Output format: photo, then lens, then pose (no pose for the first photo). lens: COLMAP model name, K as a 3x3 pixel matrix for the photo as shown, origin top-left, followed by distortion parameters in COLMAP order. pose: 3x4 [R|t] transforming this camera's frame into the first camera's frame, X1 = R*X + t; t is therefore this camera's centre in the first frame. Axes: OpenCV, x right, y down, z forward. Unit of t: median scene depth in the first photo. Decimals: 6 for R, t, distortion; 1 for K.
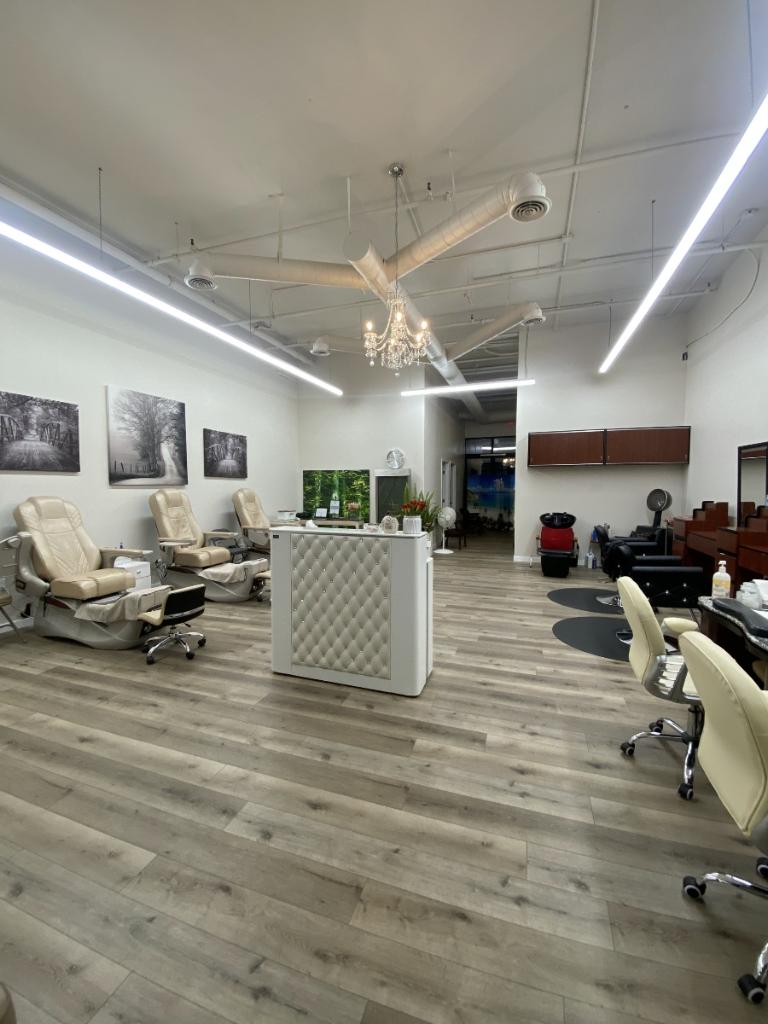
lens RADIAL K [[399.3, 0, 384.0], [0, 399.3, 512.0], [0, 0, 1]] dist [0.000770, -0.016092]
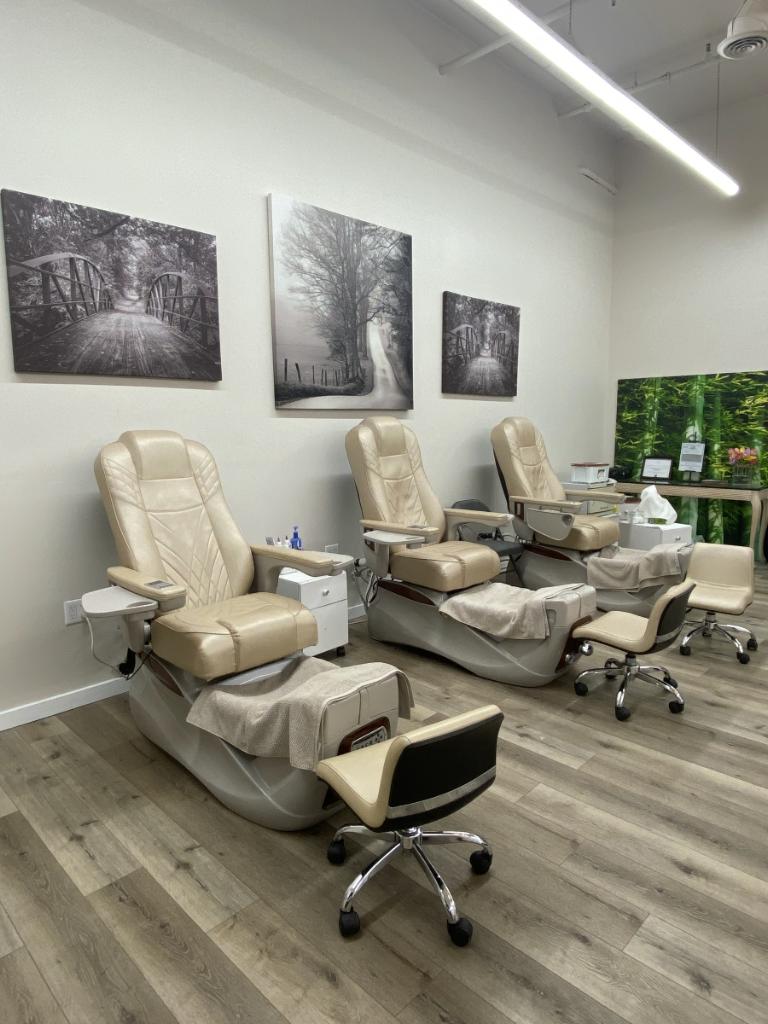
lens RADIAL K [[651.0, 0, 384.0], [0, 651.0, 512.0], [0, 0, 1]] dist [0.035498, -0.001210]
pose [[0.893113, 0.050560, -0.446983, -0.187654], [-0.016053, 0.996613, 0.080654, -0.007871], [0.449547, -0.064857, 0.890899, 0.308245]]
